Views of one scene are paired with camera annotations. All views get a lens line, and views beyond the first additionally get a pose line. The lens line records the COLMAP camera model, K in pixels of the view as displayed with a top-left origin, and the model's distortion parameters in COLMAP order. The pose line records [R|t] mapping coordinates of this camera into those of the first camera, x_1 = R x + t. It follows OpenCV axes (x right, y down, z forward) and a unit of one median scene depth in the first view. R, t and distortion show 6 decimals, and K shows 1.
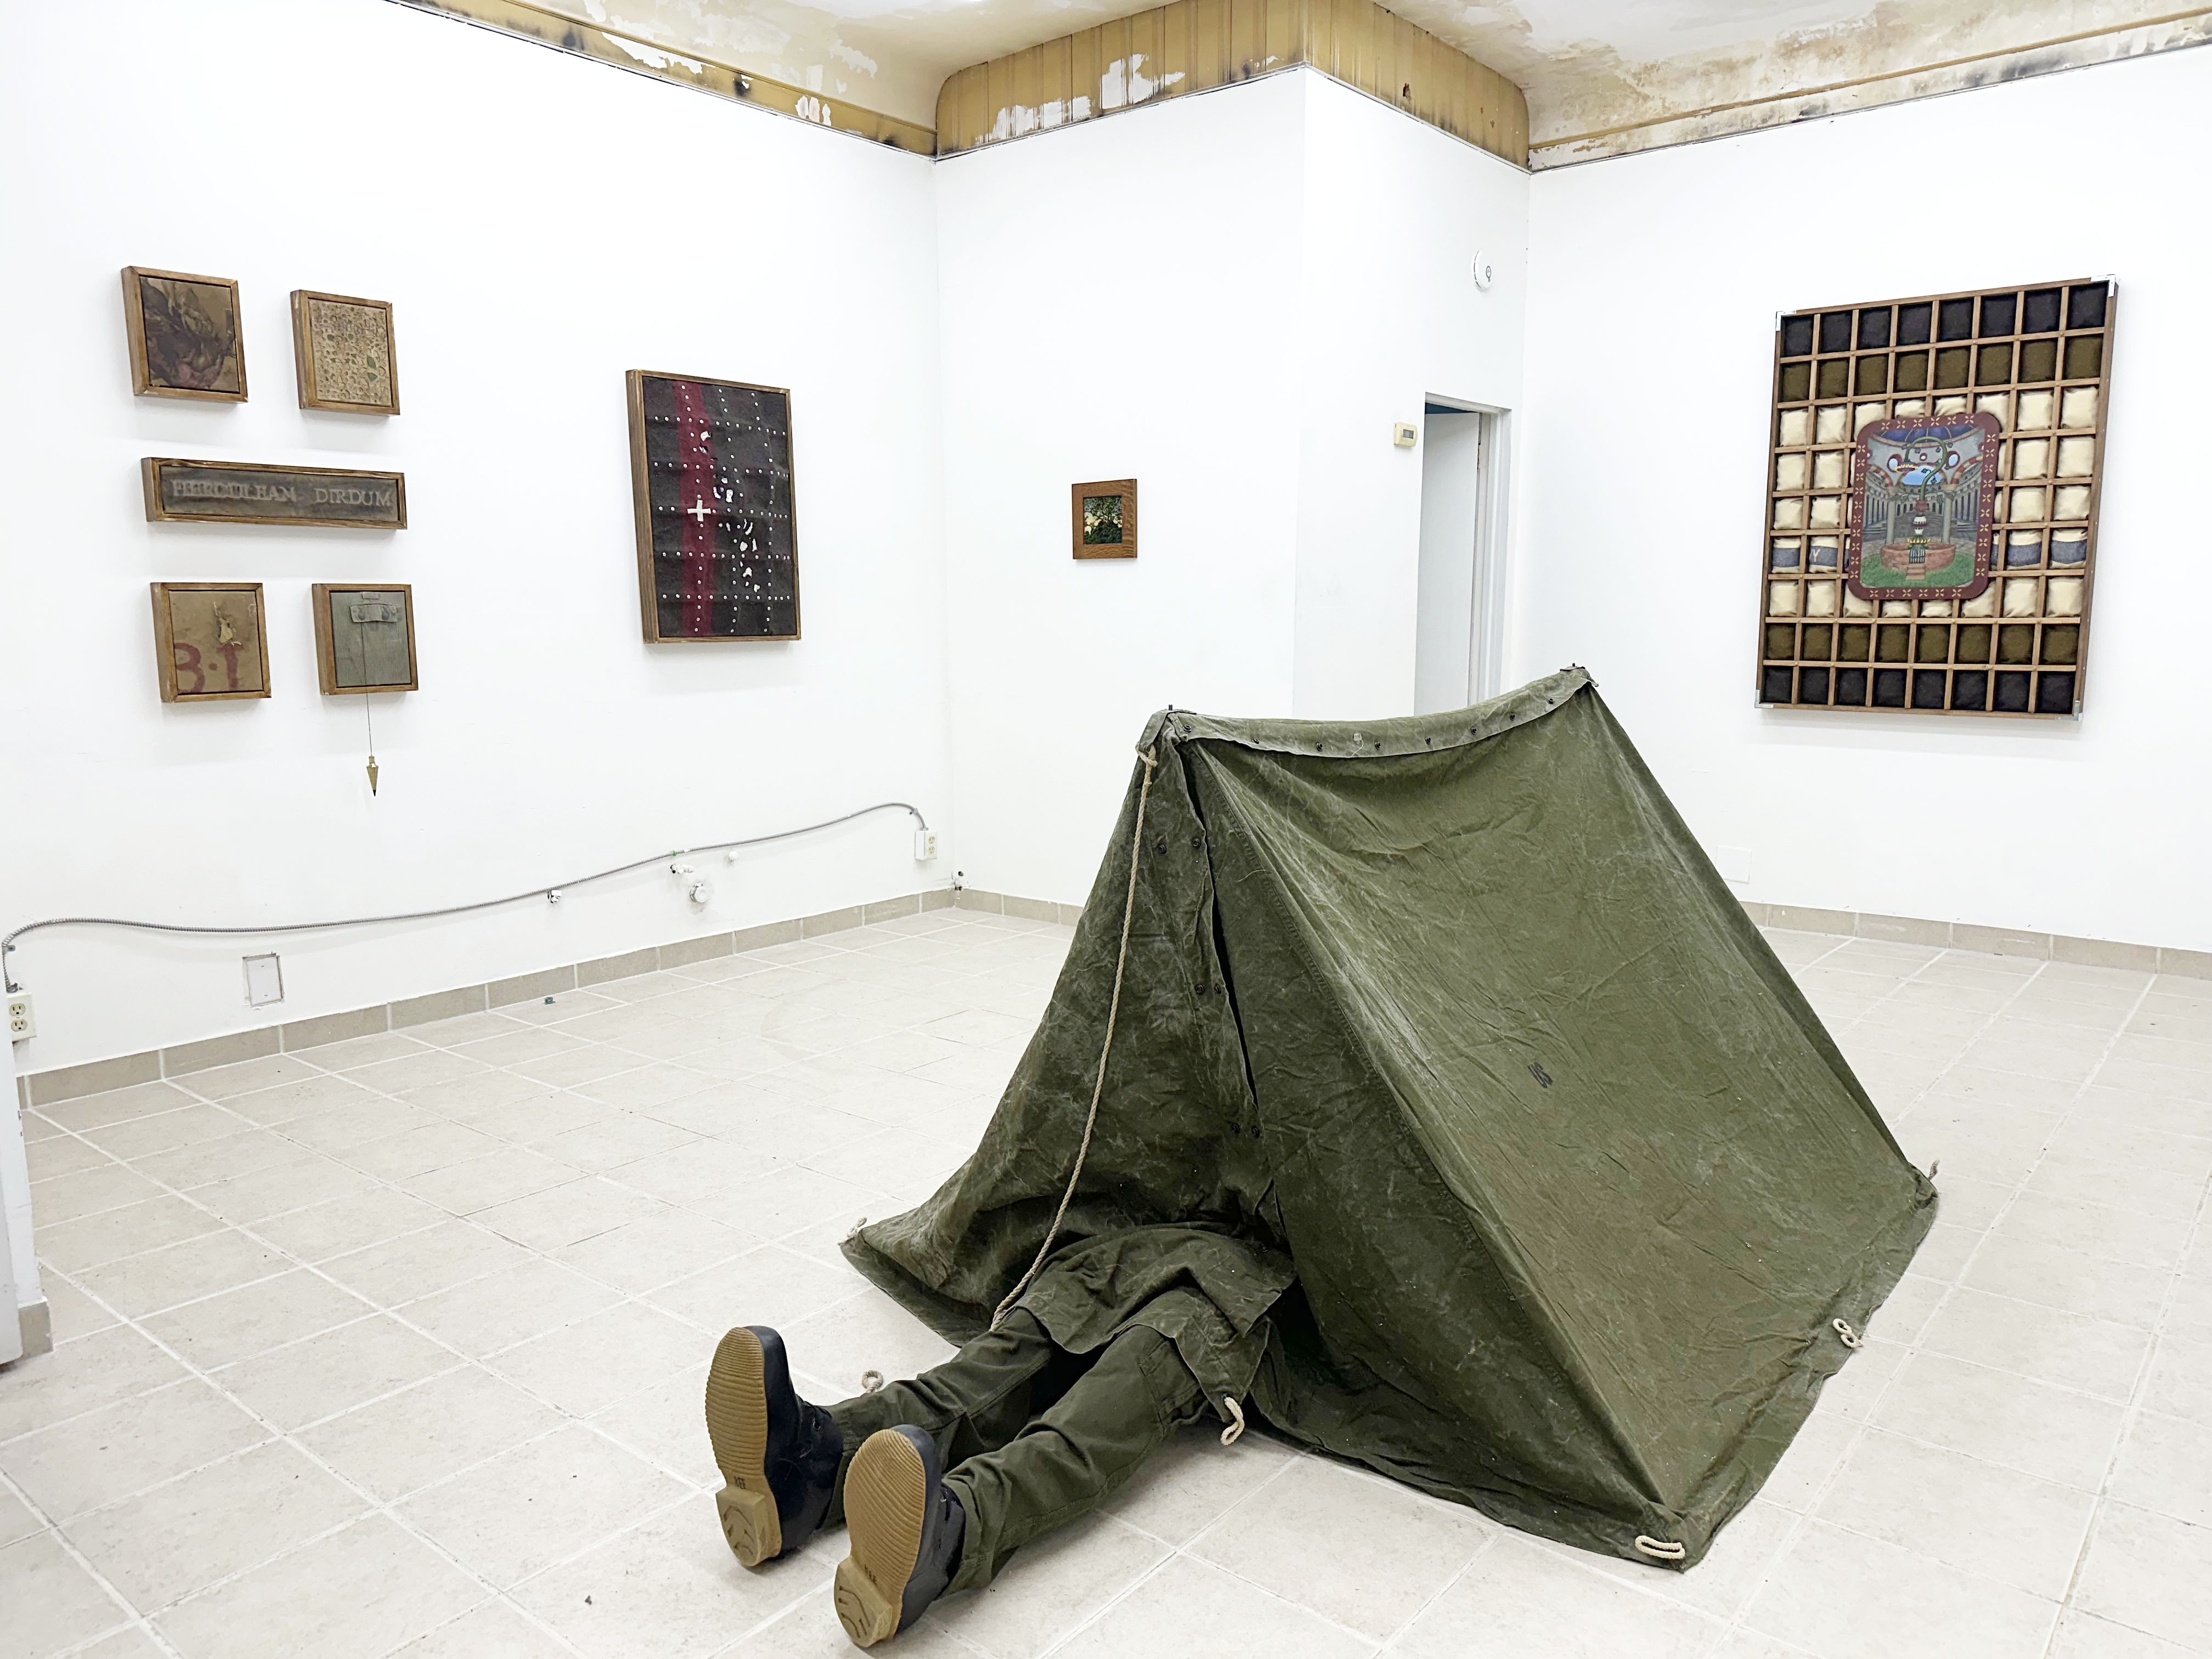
lens RADIAL K [[1559.8, 0, 1106.0], [0, 1559.8, 829.5], [0, 0, 1]] dist [0.073060, -0.093196]
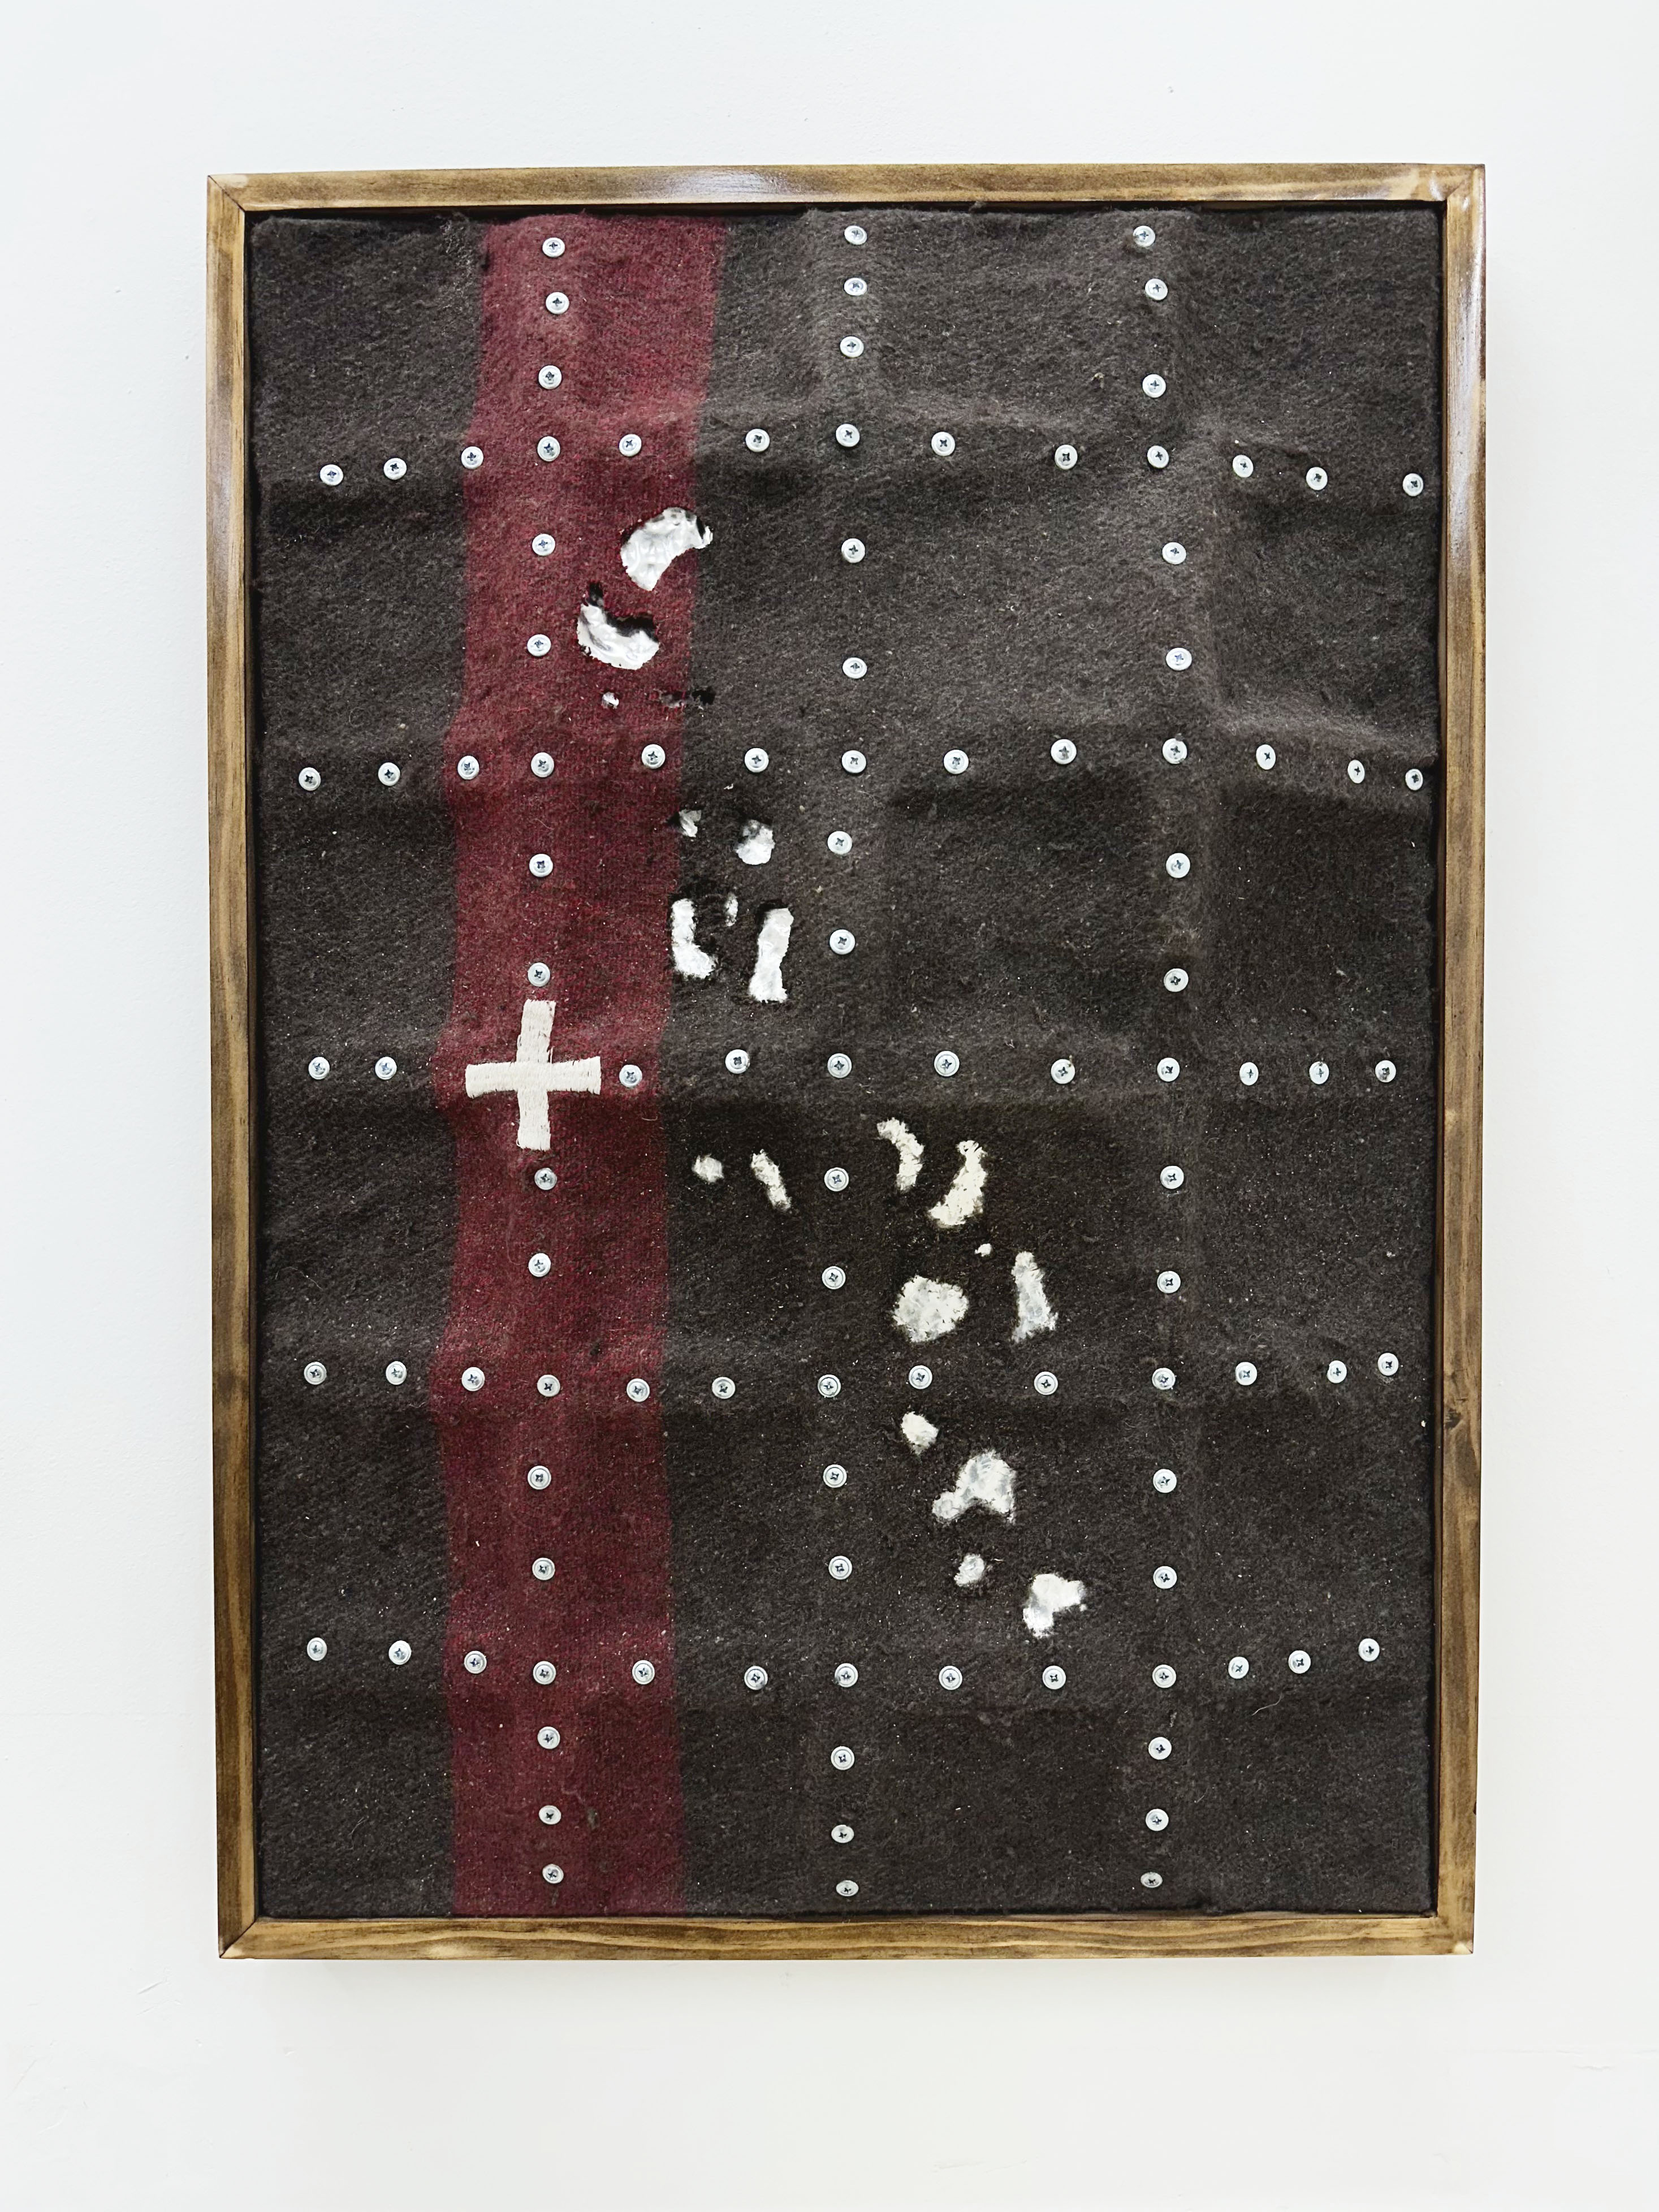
lens RADIAL K [[1555.0, 0, 829.5], [0, 1555.0, 1106.0], [0, 0, 1]] dist [0.064732, -0.001119]
pose [[0.634023, 0.015664, -0.773155, -0.134338], [-0.108590, 0.991692, -0.068957, -0.191176], [0.765652, 0.127678, 0.630457, 0.921996]]
